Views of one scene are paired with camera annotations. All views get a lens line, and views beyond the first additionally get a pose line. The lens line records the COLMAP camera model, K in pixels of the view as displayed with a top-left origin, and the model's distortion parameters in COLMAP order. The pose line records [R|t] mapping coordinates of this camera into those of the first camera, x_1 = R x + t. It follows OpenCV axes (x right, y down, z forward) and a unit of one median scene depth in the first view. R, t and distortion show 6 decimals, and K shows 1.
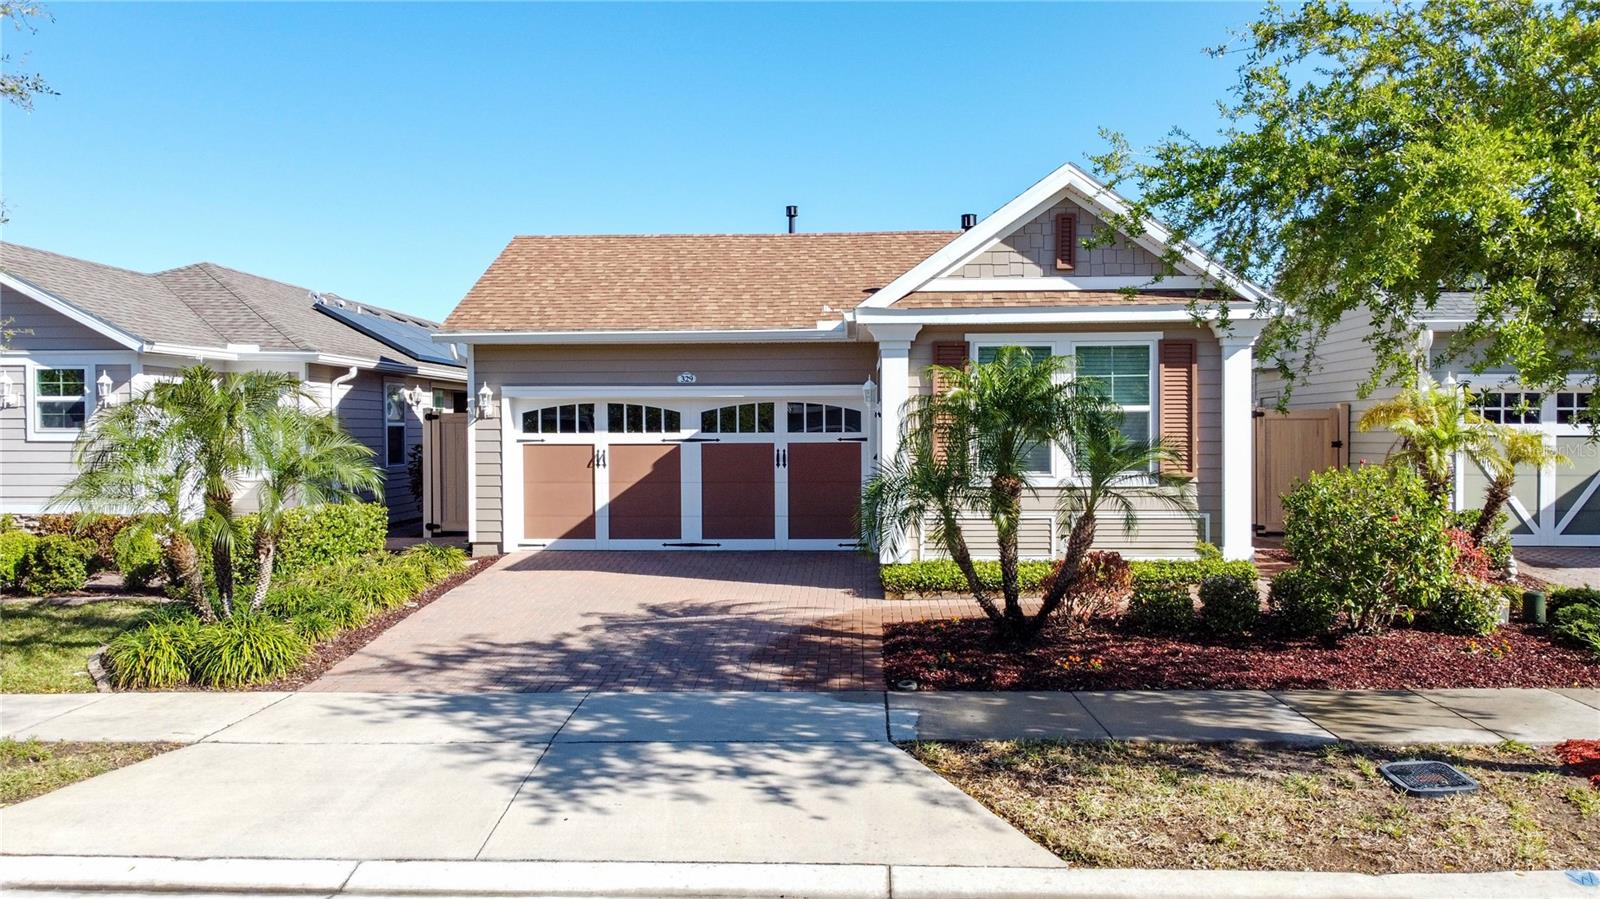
lens RADIAL K [[1228.4, 0, 806.1], [0, 1228.4, 449.0], [0, 0, 1]] dist [-0.012500, -0.004752]
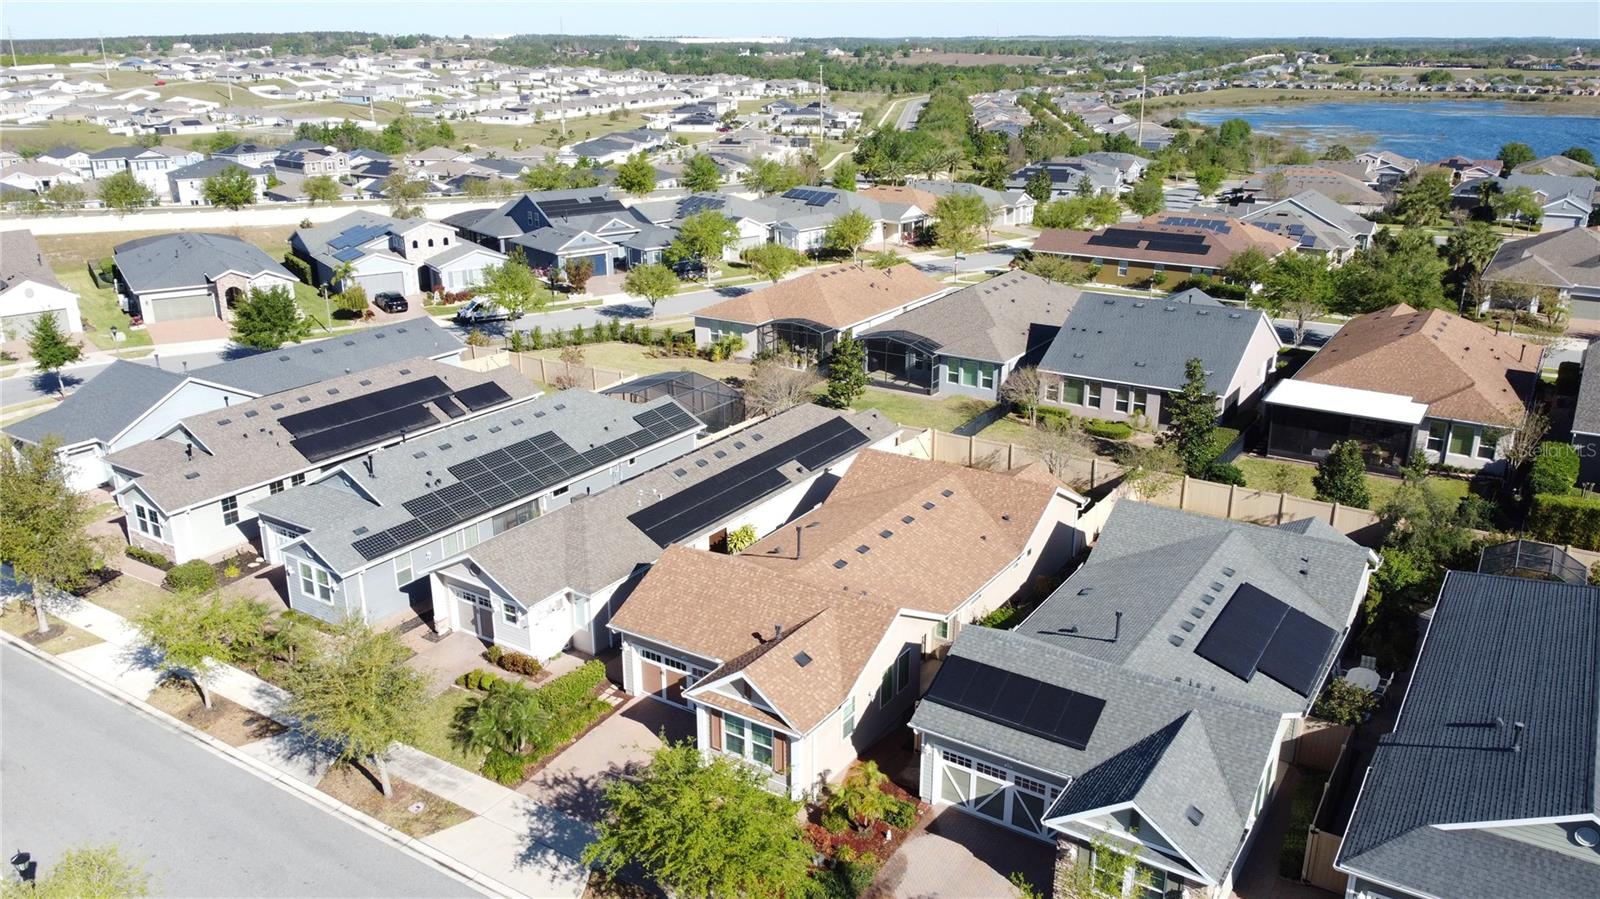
lens RADIAL K [[1204.6, 0, 800.7], [0, 1204.6, 457.9], [0, 0, 1]] dist [0.007033, -0.008809]
pose [[0.858018, 0.171730, -0.484060, 1.321032], [-0.008447, 0.947038, 0.321009, -1.318726], [0.513551, -0.271343, 0.814026, -0.900801]]
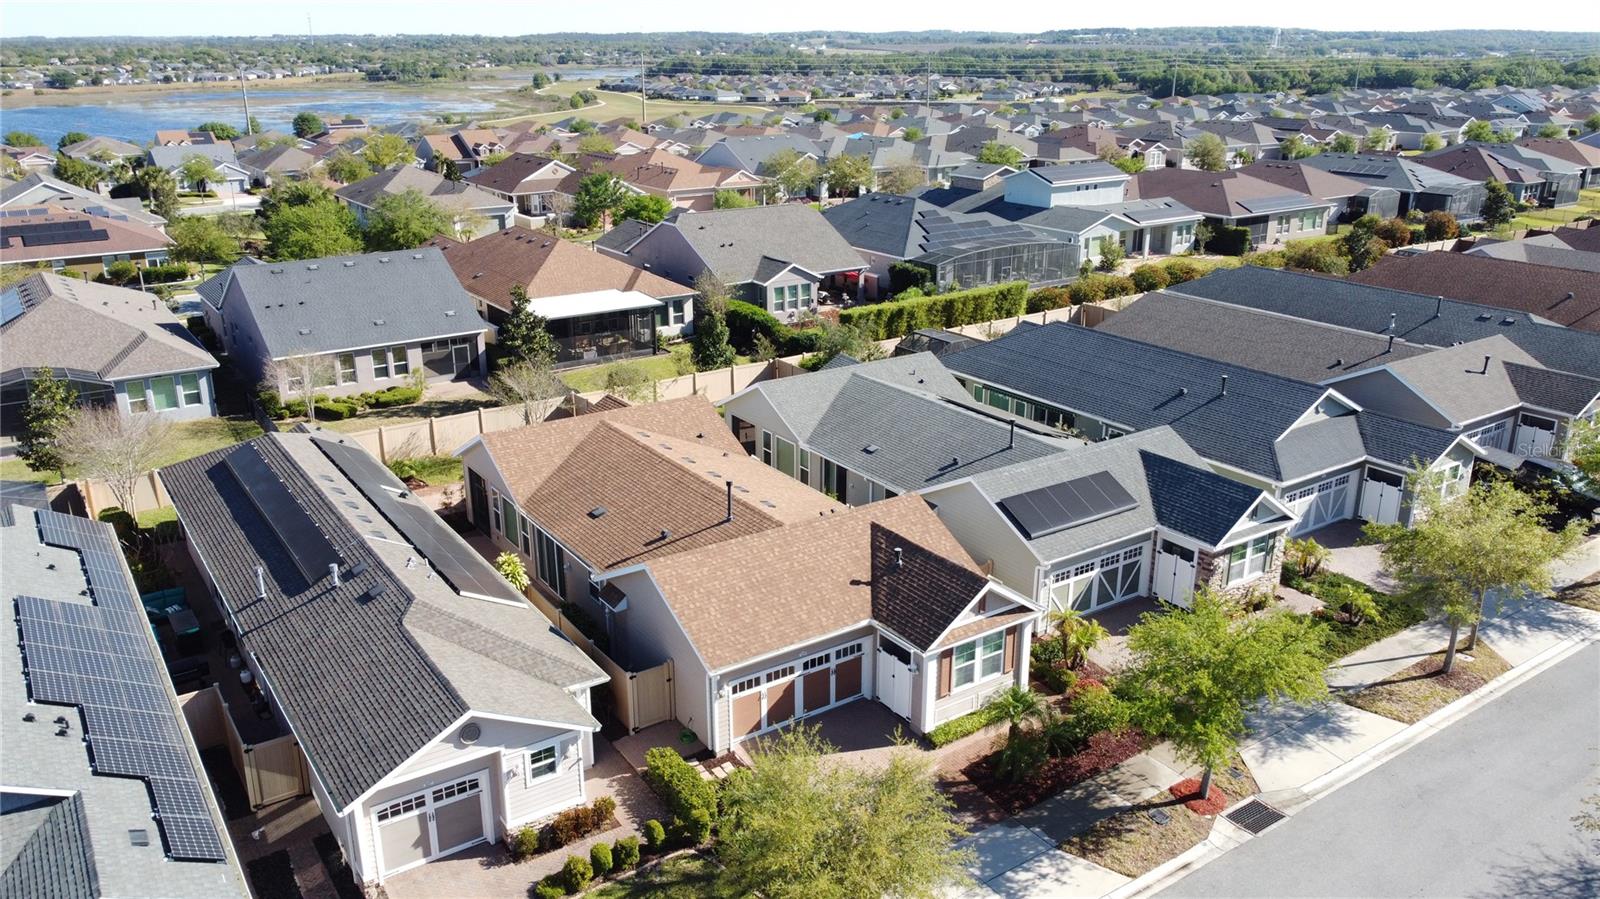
lens RADIAL K [[1204.6, 0, 800.7], [0, 1204.6, 457.9], [0, 0, 1]] dist [0.007033, -0.008809]
pose [[0.800232, -0.193435, 0.567636, -1.226252], [0.004646, 0.948521, 0.316680, -1.046992], [-0.599672, -0.250780, 0.759936, -0.515732]]
